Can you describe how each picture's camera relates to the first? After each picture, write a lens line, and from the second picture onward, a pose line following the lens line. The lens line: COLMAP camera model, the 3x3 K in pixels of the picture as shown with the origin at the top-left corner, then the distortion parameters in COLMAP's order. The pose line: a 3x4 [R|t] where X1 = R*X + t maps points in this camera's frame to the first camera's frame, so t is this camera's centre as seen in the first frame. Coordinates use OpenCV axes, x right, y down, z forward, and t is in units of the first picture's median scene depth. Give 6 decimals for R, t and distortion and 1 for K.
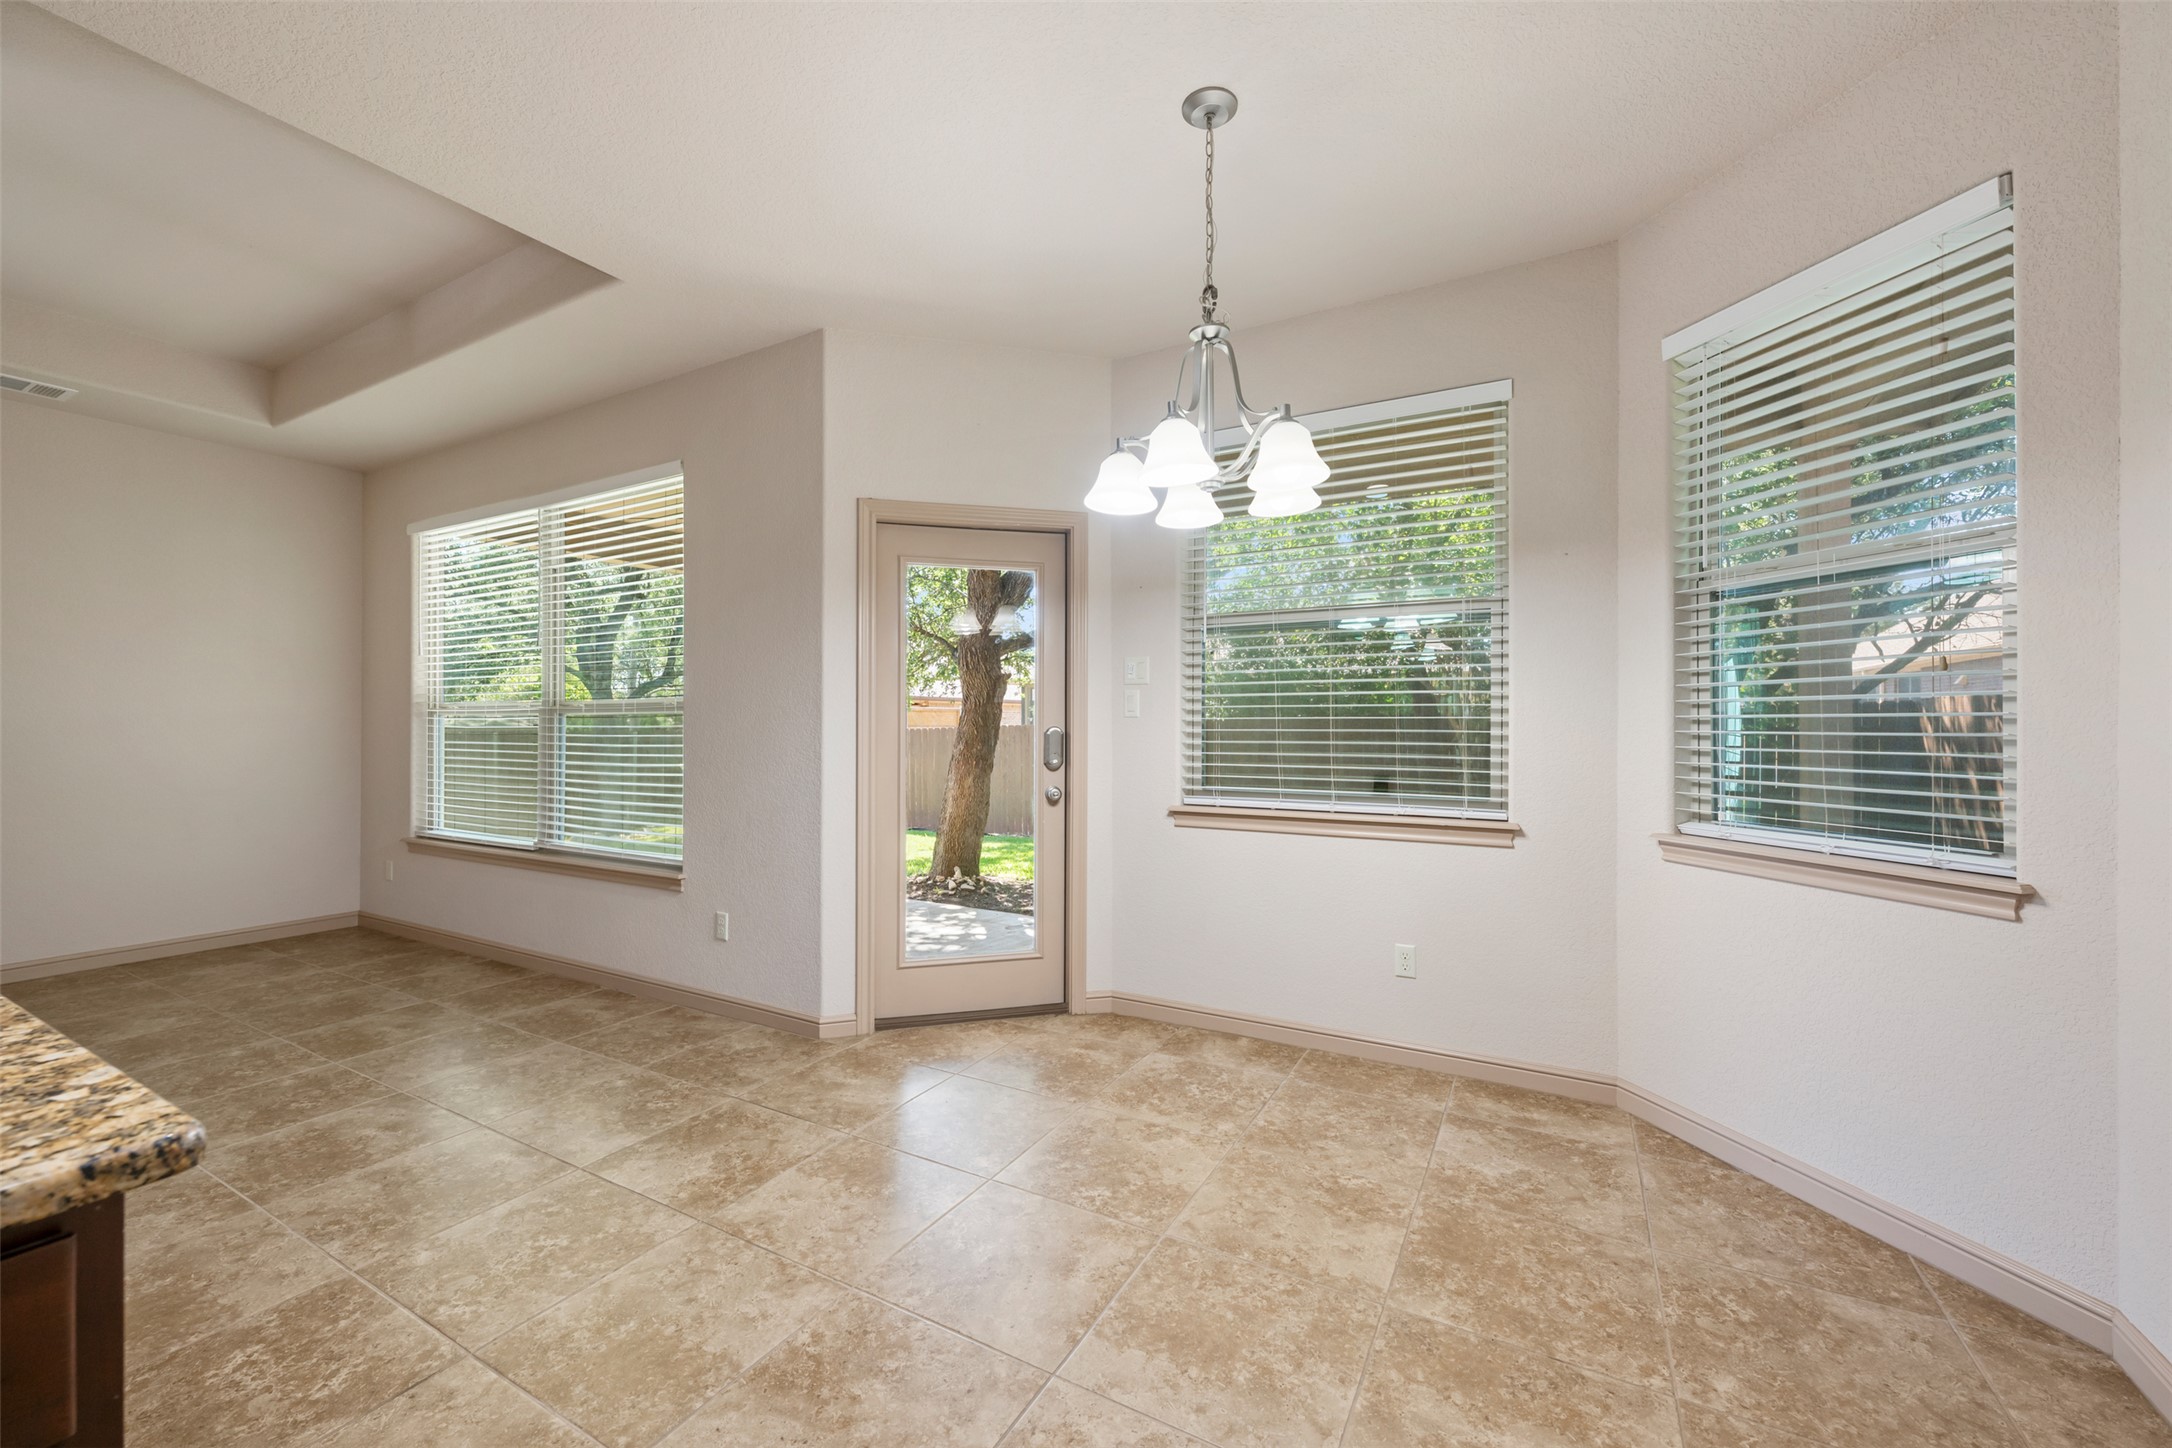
lens RADIAL K [[861.8, 0, 1083.0], [0, 861.8, 716.4], [0, 0, 1]] dist [-0.000775, -0.000184]
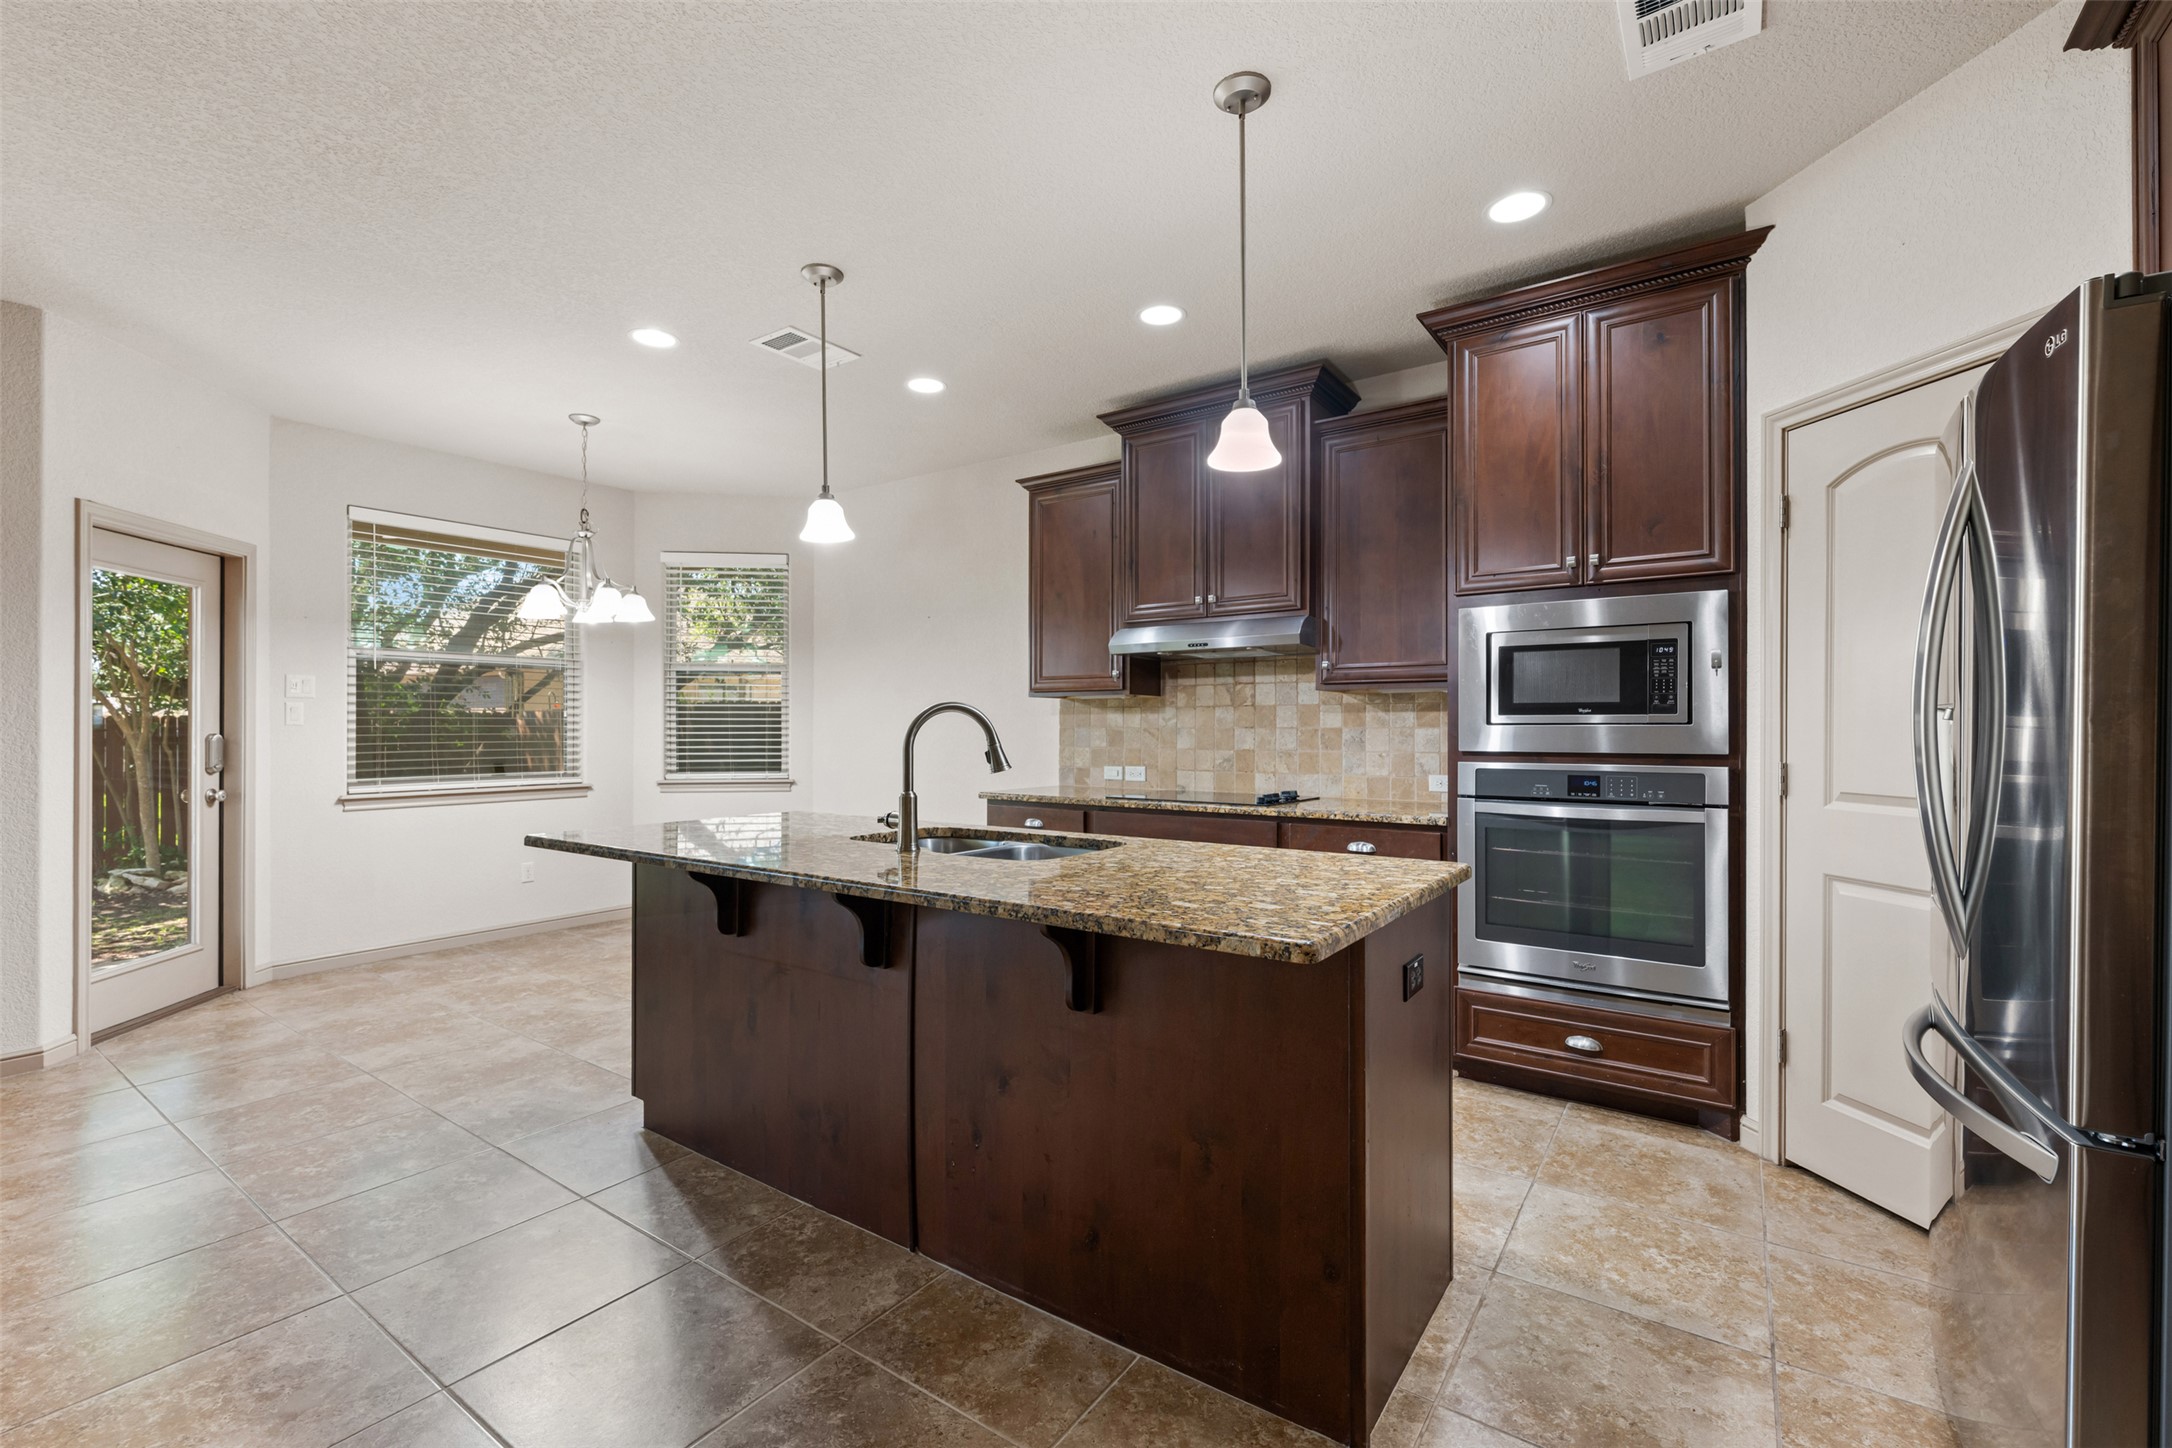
lens RADIAL K [[912.7, 0, 1089.4], [0, 912.7, 726.8], [0, 0, 1]] dist [-0.000247, -0.000051]
pose [[0.096220, -0.002449, 0.995357, -1.153384], [-0.006221, 0.999976, 0.003062, -0.008335], [-0.995341, -0.006487, 0.096203, -0.224169]]
